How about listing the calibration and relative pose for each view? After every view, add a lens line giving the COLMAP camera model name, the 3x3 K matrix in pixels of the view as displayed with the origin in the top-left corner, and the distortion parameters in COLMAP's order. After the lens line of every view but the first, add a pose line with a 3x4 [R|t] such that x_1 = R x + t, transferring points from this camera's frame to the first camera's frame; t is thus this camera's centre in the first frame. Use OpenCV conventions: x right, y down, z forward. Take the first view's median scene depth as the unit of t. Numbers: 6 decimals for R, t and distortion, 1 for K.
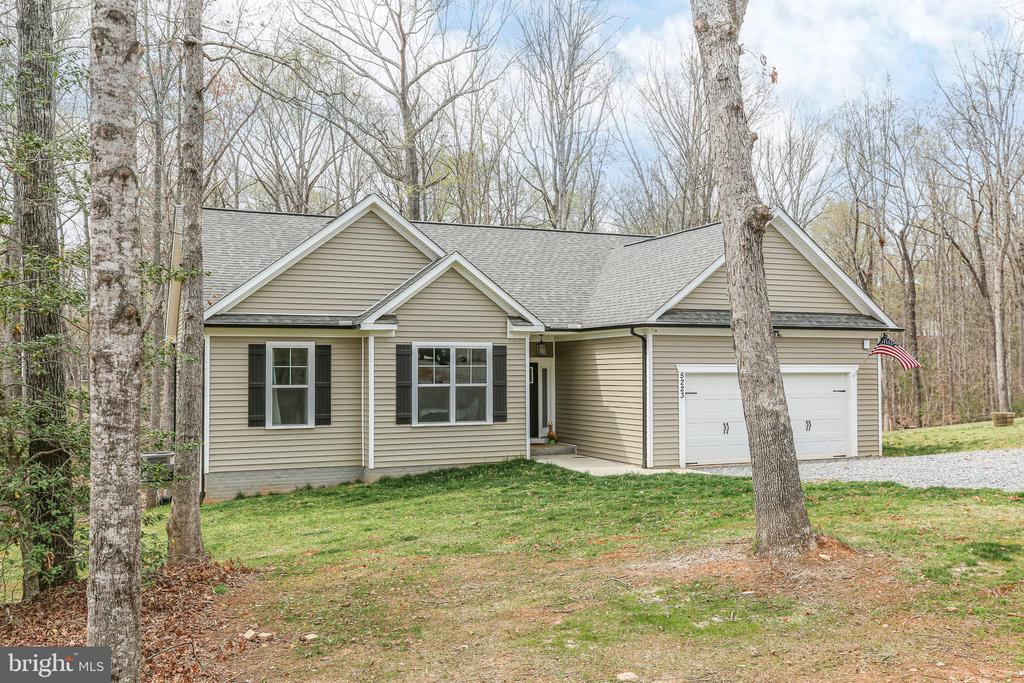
lens RADIAL K [[915.3, 0, 506.7], [0, 915.3, 344.1], [0, 0, 1]] dist [0.009972, 0.010403]
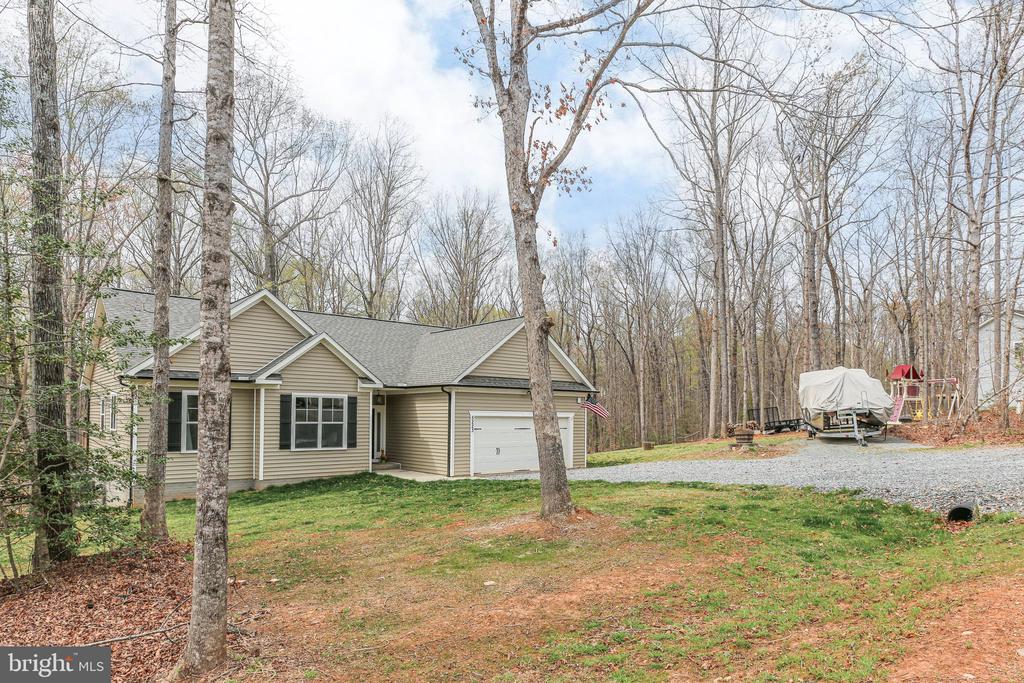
lens RADIAL K [[624.1, 0, 509.1], [0, 624.1, 404.7], [0, 0, 1]] dist [-0.001827, -0.000040]
pose [[0.958152, 0.016312, 0.285795, -0.056102], [-0.019122, 0.999792, 0.007043, 0.002996], [-0.285621, -0.012214, 0.958265, -0.048629]]
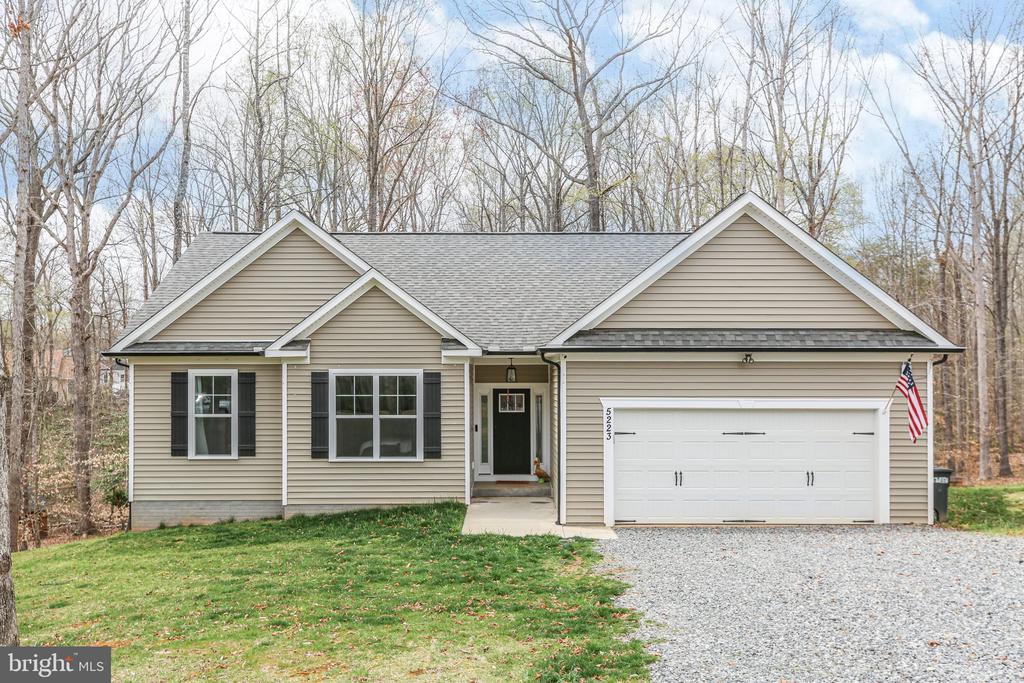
lens RADIAL K [[915.3, 0, 514.0], [0, 915.3, 350.3], [0, 0, 1]] dist [0.009972, 0.010403]
pose [[0.920202, -0.007042, -0.391380, 0.430477], [0.008649, 0.999960, 0.002343, -0.021961], [0.391348, -0.005541, 0.920226, 0.229915]]
